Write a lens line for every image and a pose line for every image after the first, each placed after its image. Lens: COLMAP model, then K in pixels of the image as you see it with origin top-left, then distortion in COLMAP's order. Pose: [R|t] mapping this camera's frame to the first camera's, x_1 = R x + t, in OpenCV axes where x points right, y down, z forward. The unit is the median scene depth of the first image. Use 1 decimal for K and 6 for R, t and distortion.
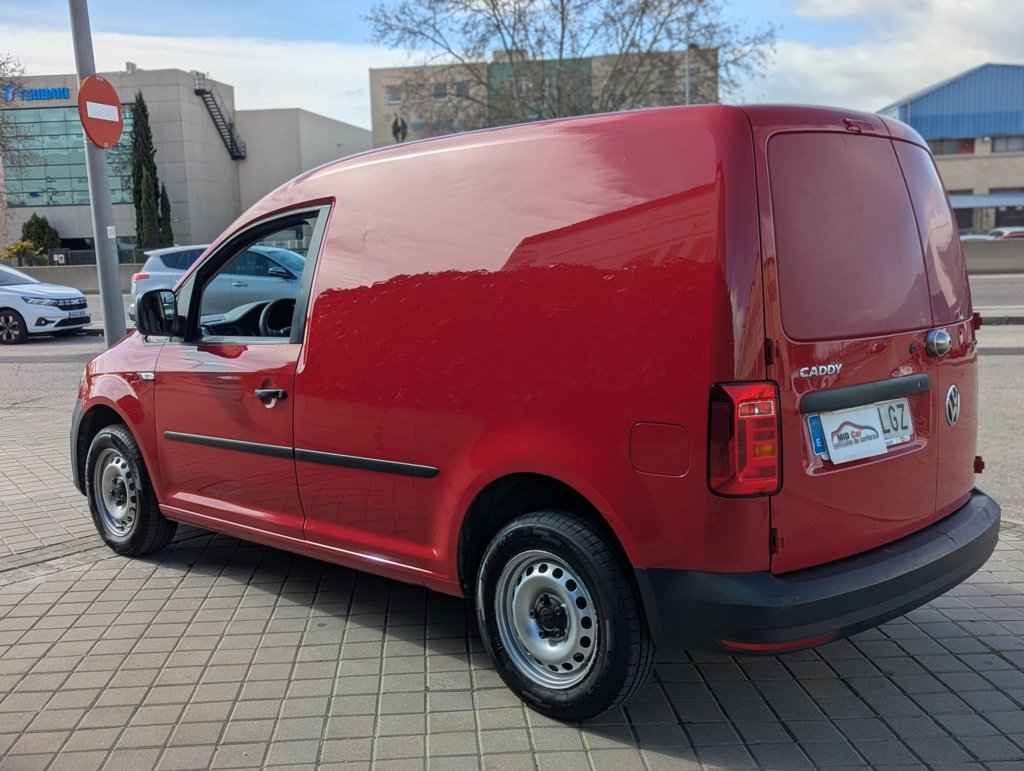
lens RADIAL K [[1120.8, 0, 496.1], [0, 1120.8, 385.8], [0, 0, 1]] dist [0.063035, -0.024913]
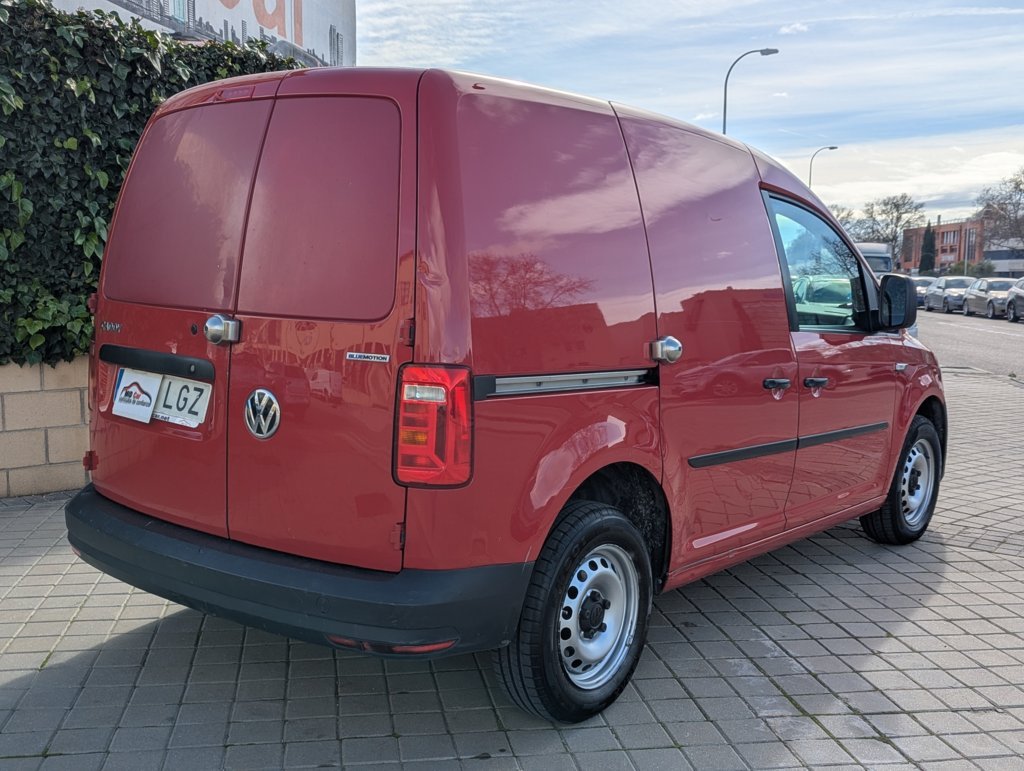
lens RADIAL K [[1120.8, 0, 496.1], [0, 1120.8, 385.8], [0, 0, 1]] dist [0.063035, -0.024913]
pose [[0.084628, 0.135252, -0.987190, 1.301612], [-0.151760, 0.980936, 0.121385, -0.136002], [0.984788, 0.139543, 0.103541, 1.149536]]
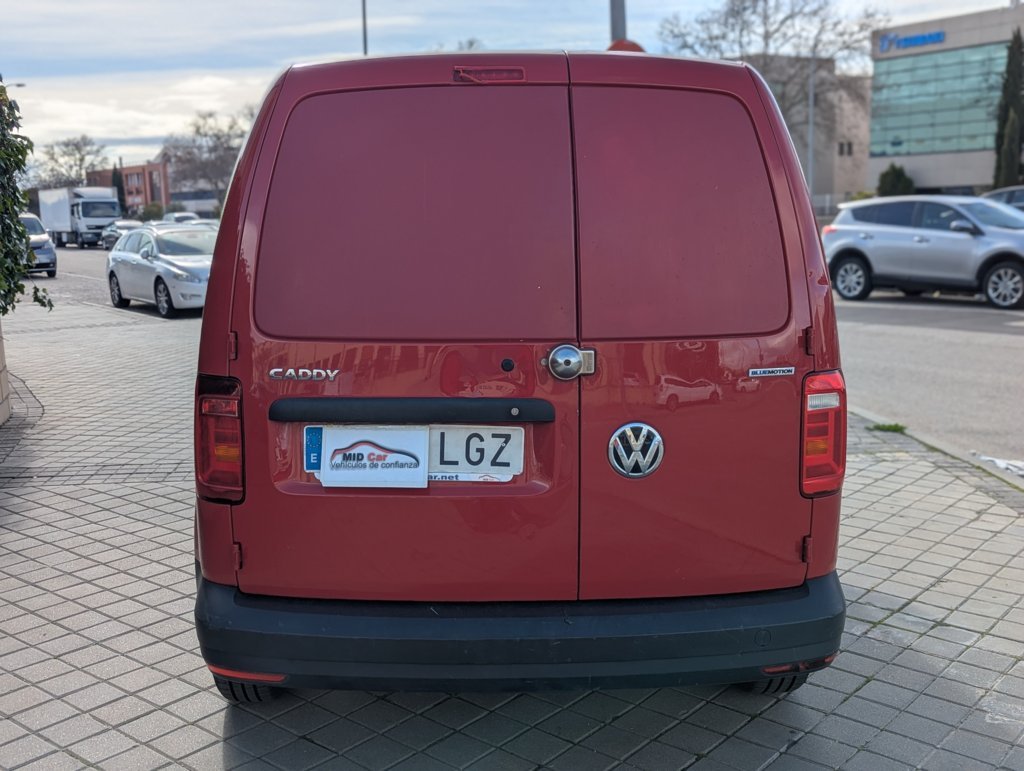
lens RADIAL K [[1120.8, 0, 496.1], [0, 1120.8, 385.8], [0, 0, 1]] dist [0.063035, -0.024913]
pose [[0.711012, 0.124364, -0.692095, 0.888296], [-0.092718, 0.992223, 0.083043, -0.080359], [0.697040, 0.005125, 0.717014, 0.445671]]
